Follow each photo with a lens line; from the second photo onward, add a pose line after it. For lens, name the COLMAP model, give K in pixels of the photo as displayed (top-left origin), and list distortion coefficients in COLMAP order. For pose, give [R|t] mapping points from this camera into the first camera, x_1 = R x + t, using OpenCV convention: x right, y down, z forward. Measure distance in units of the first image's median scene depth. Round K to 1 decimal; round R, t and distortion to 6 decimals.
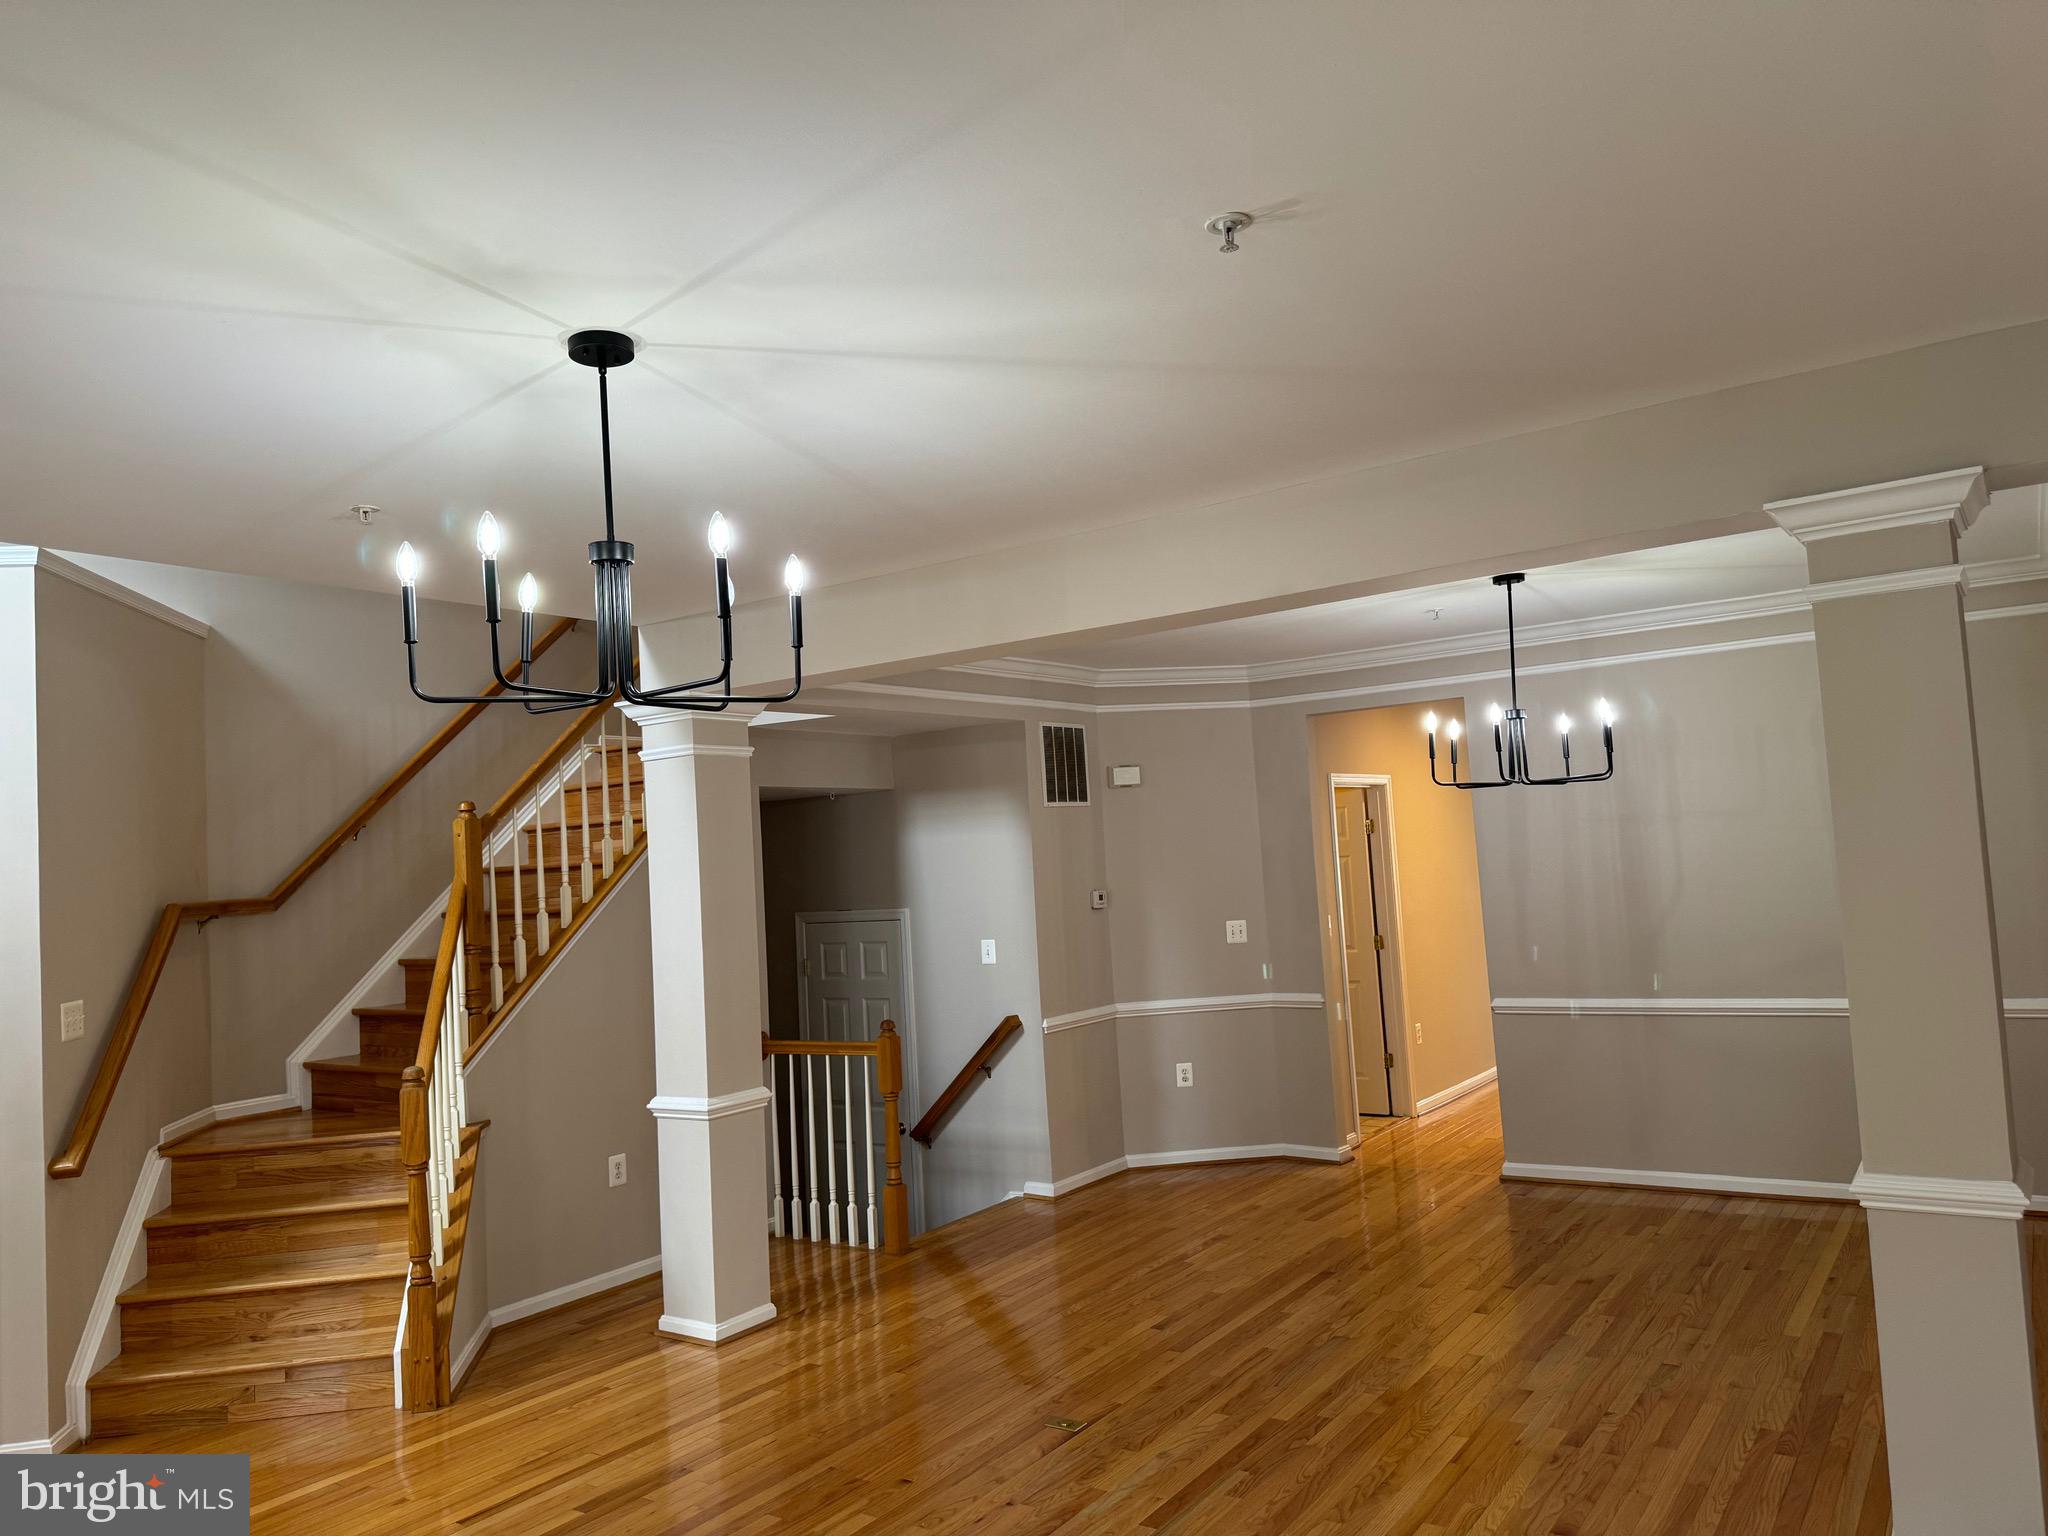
lens RADIAL K [[1404.0, 0, 1024.0], [0, 1404.0, 768.0], [0, 0, 1]] dist [-0.002486, -0.040171]
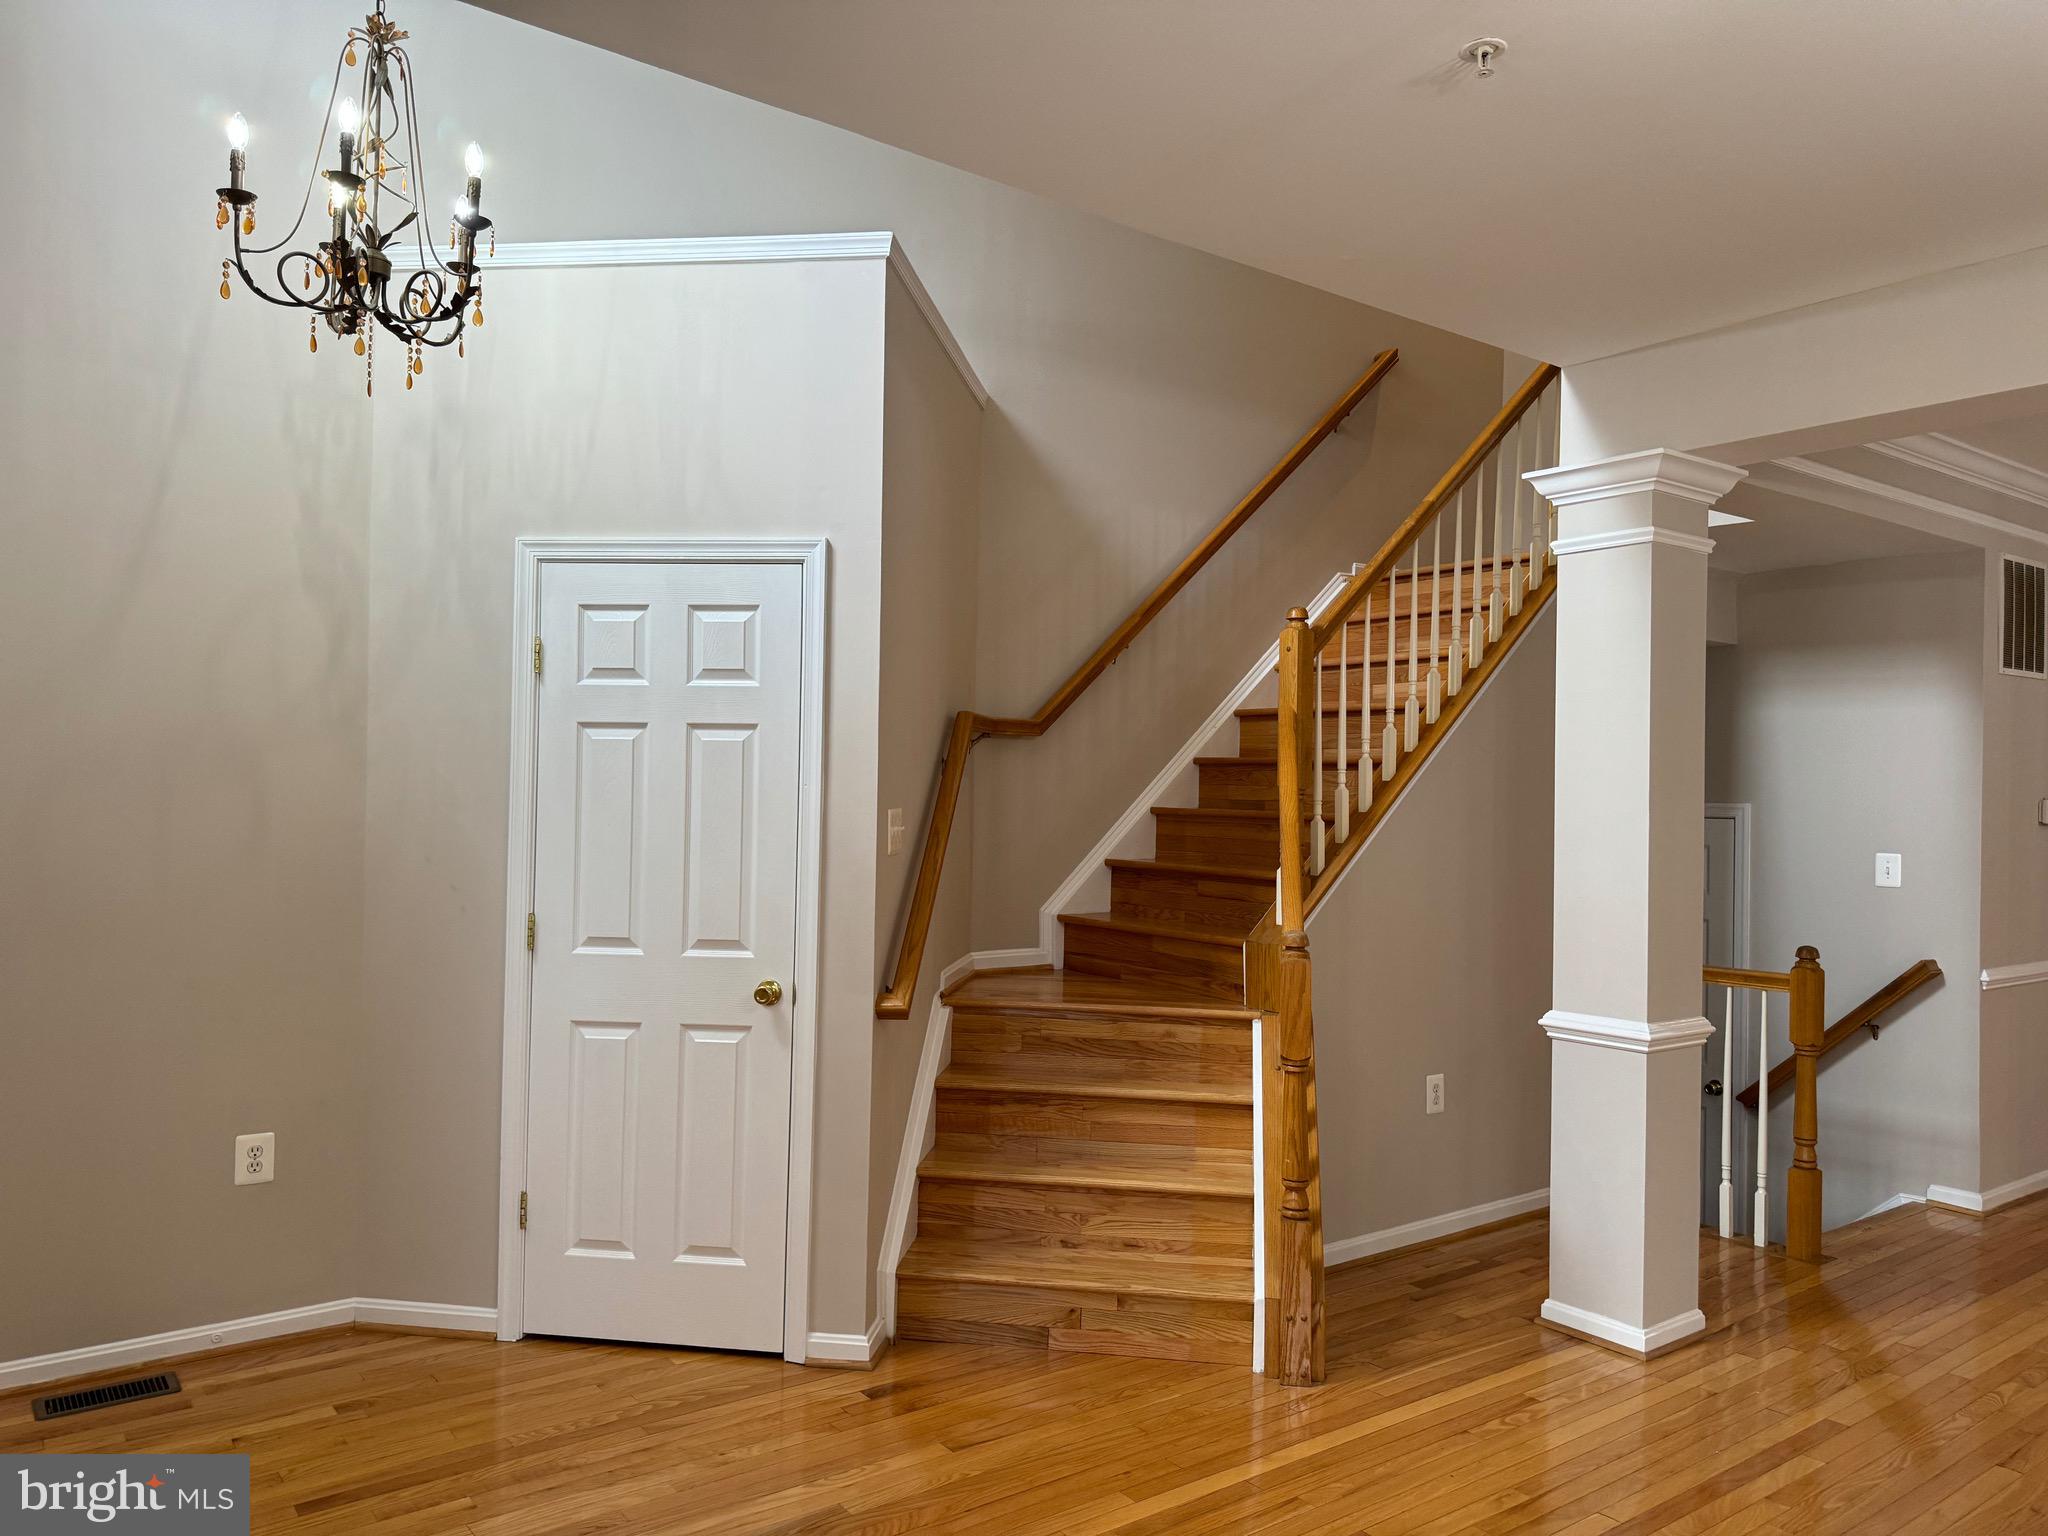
lens RADIAL K [[1434.3, 0, 990.2], [0, 1434.3, 773.0], [0, 0, 1]] dist [0.002729, -0.051623]
pose [[0.927235, 0.075575, -0.366775, -0.270647], [-0.050733, 0.995746, 0.076920, 0.066992], [0.371027, -0.052715, 0.927124, 0.197717]]
